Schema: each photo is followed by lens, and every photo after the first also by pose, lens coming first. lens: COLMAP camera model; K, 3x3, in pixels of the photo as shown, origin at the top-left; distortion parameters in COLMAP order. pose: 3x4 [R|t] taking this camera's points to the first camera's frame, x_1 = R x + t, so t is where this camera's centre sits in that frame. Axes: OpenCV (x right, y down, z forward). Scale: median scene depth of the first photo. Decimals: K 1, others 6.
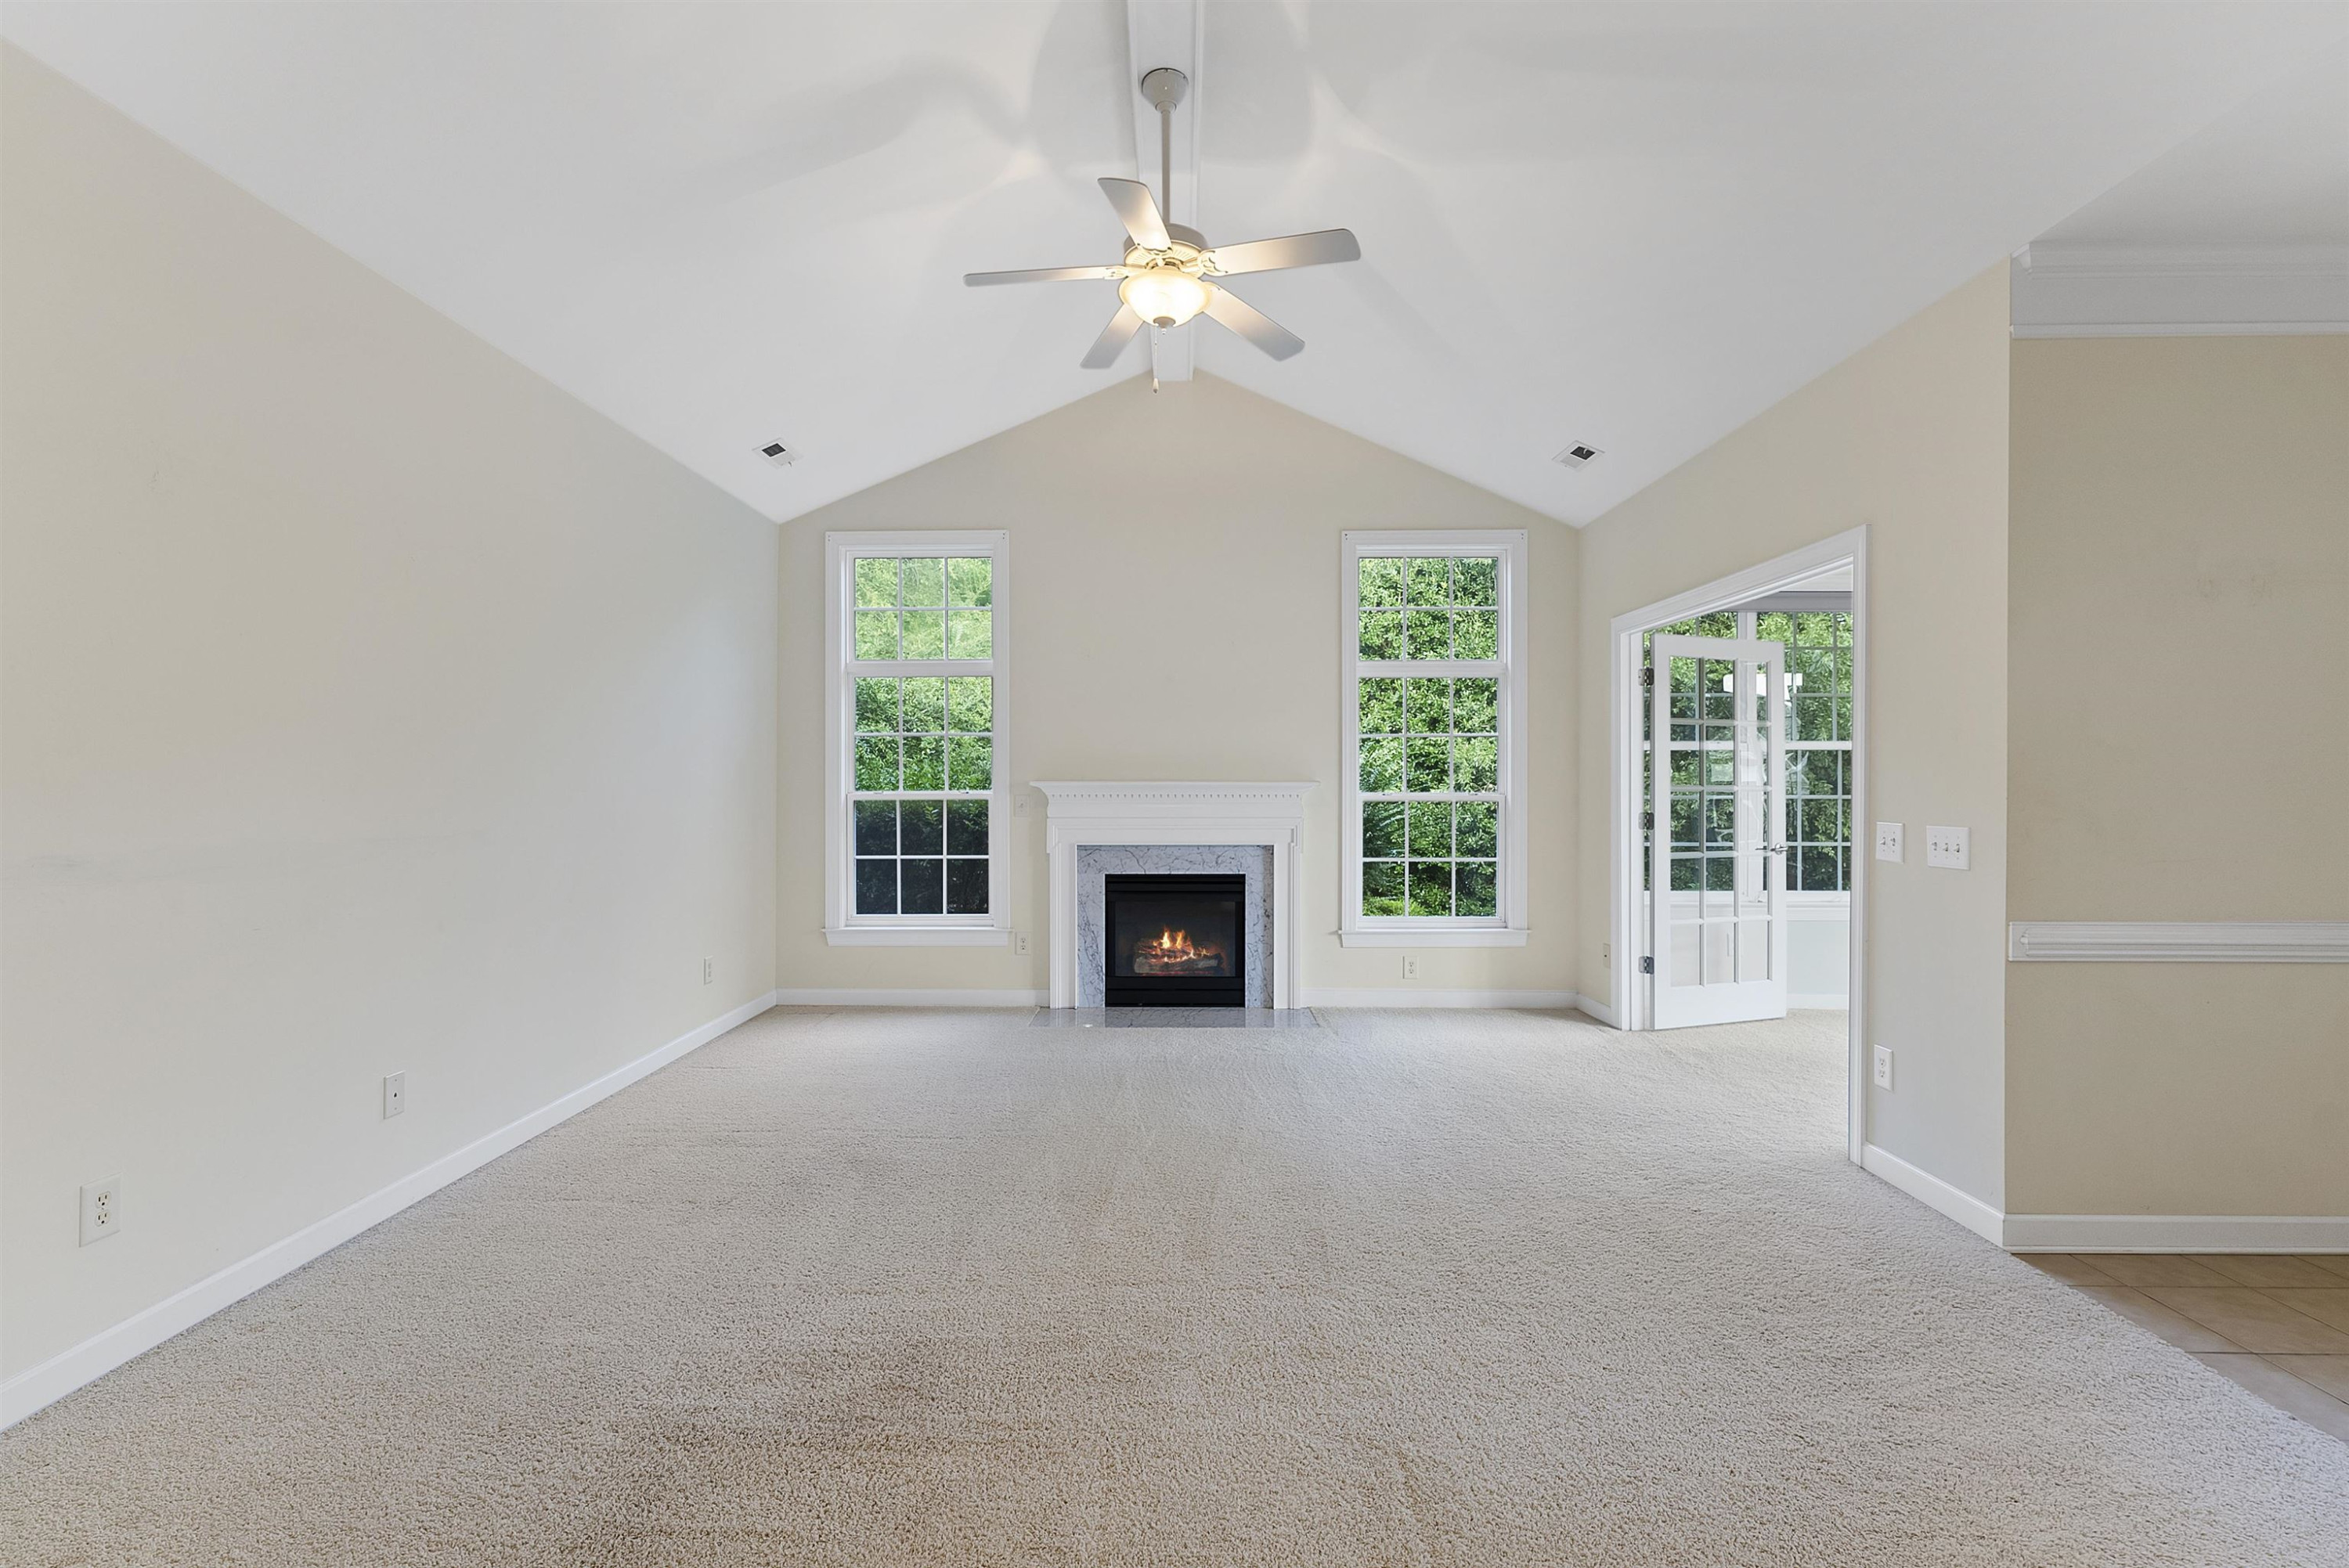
lens RADIAL K [[1029.1, 0, 1168.2], [0, 1029.1, 791.7], [0, 0, 1]] dist [-0.001469, -0.000006]
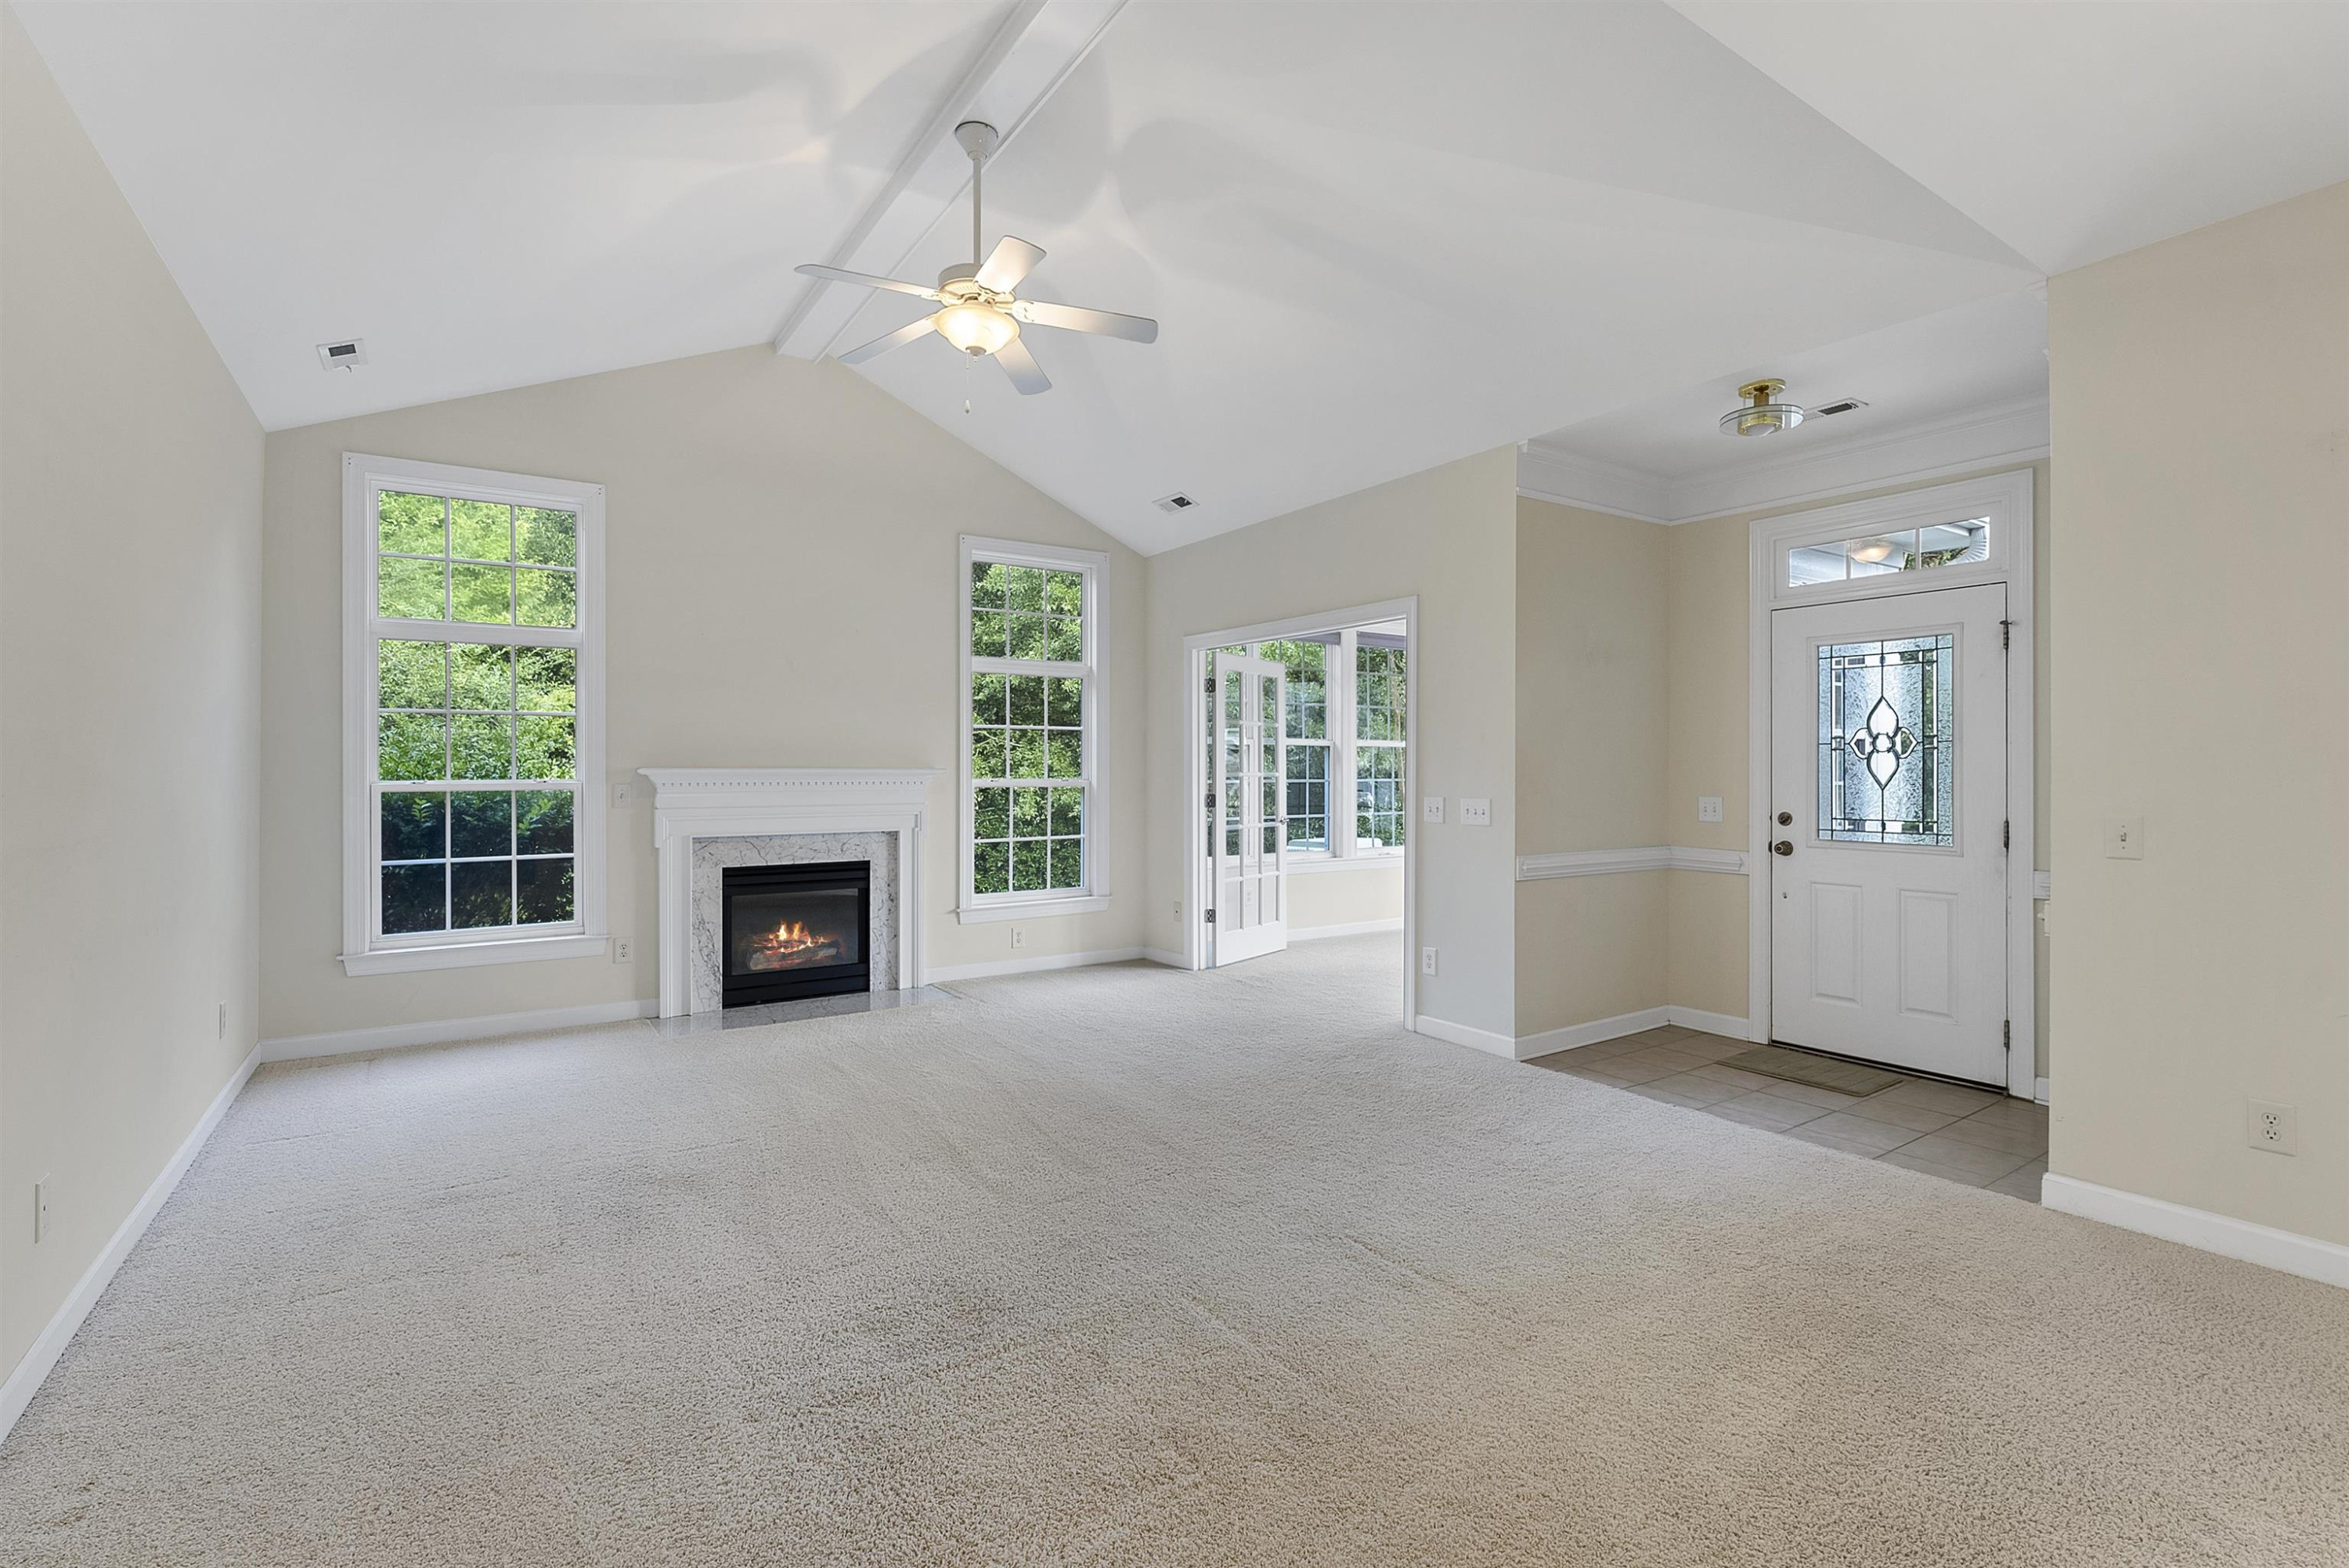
lens RADIAL K [[1055.3, 0, 1172.3], [0, 1055.3, 778.4], [0, 0, 1]] dist [-0.000391, 0.000021]
pose [[0.822258, -0.004374, 0.569098, -0.272003], [0.004959, 0.999988, 0.000521, 0.000326], [-0.569093, 0.002394, 0.822270, -0.025449]]
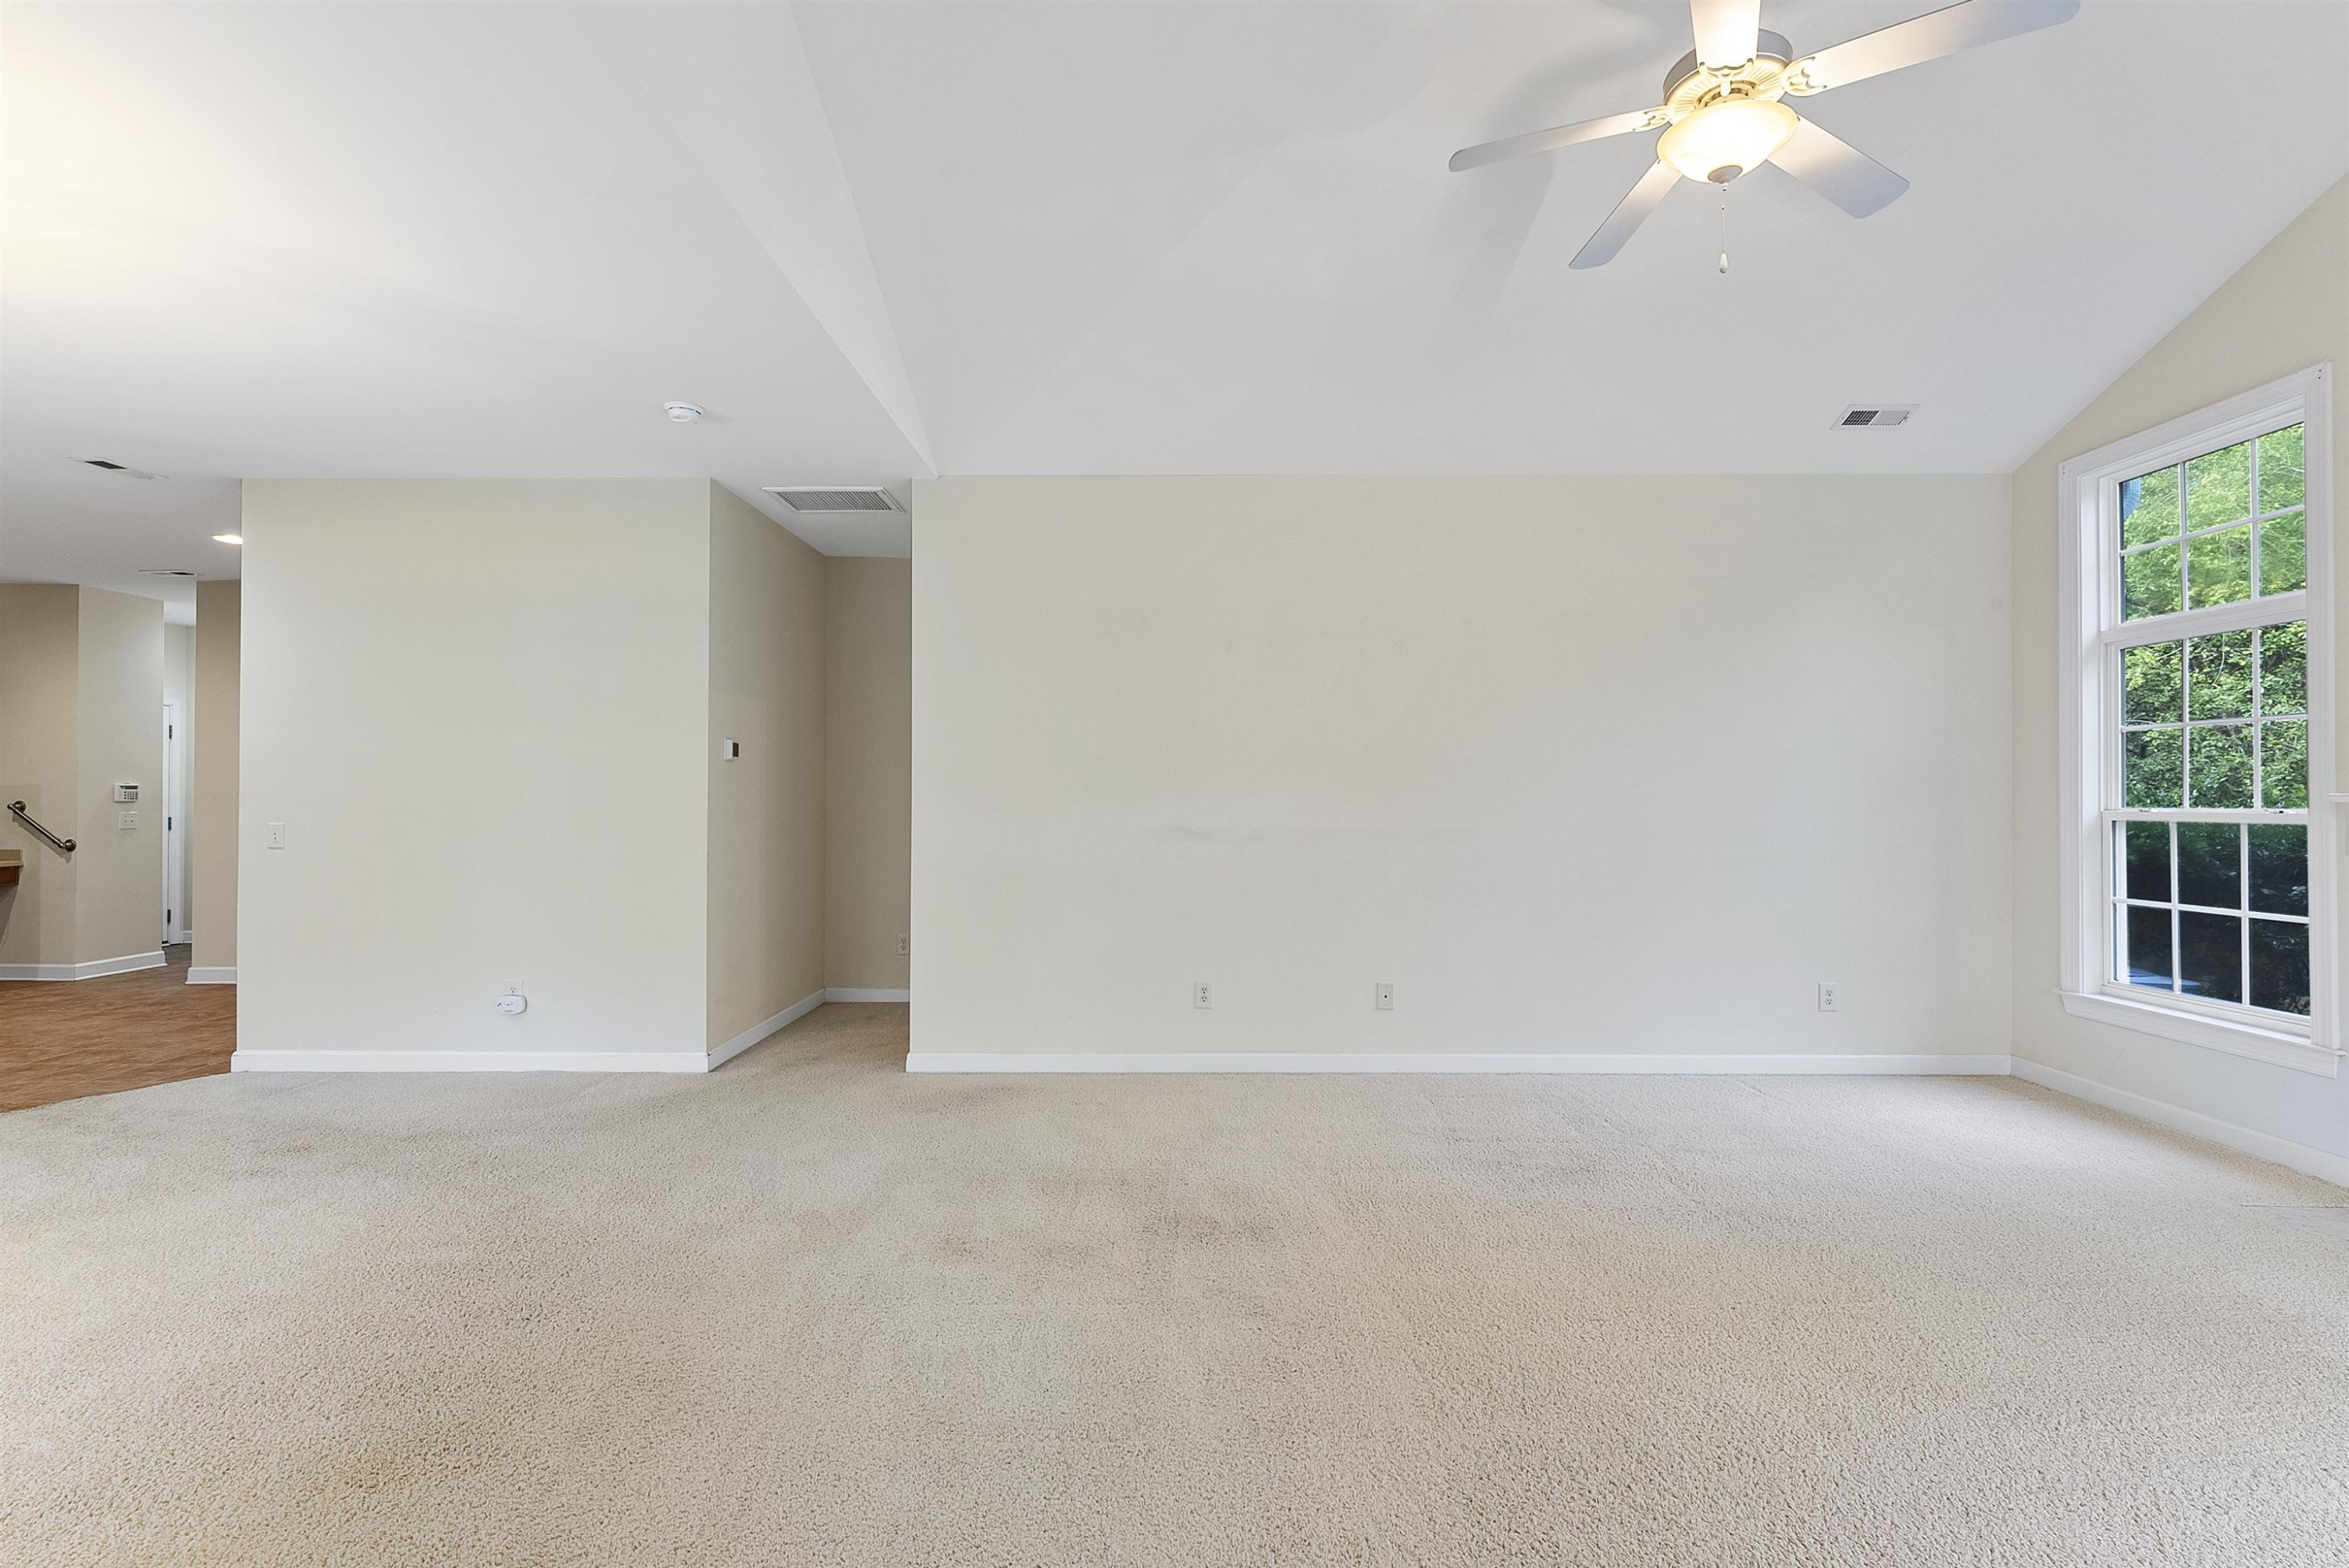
lens RADIAL K [[1051.9, 0, 1174.4], [0, 1051.9, 789.9], [0, 0, 1]] dist [-0.000273, -0.018387]
pose [[-0.000572, -0.008630, -0.999963, 0.429229], [-0.010481, 0.999908, -0.008623, 0.000191], [0.999945, 0.010476, -0.000662, 0.347917]]
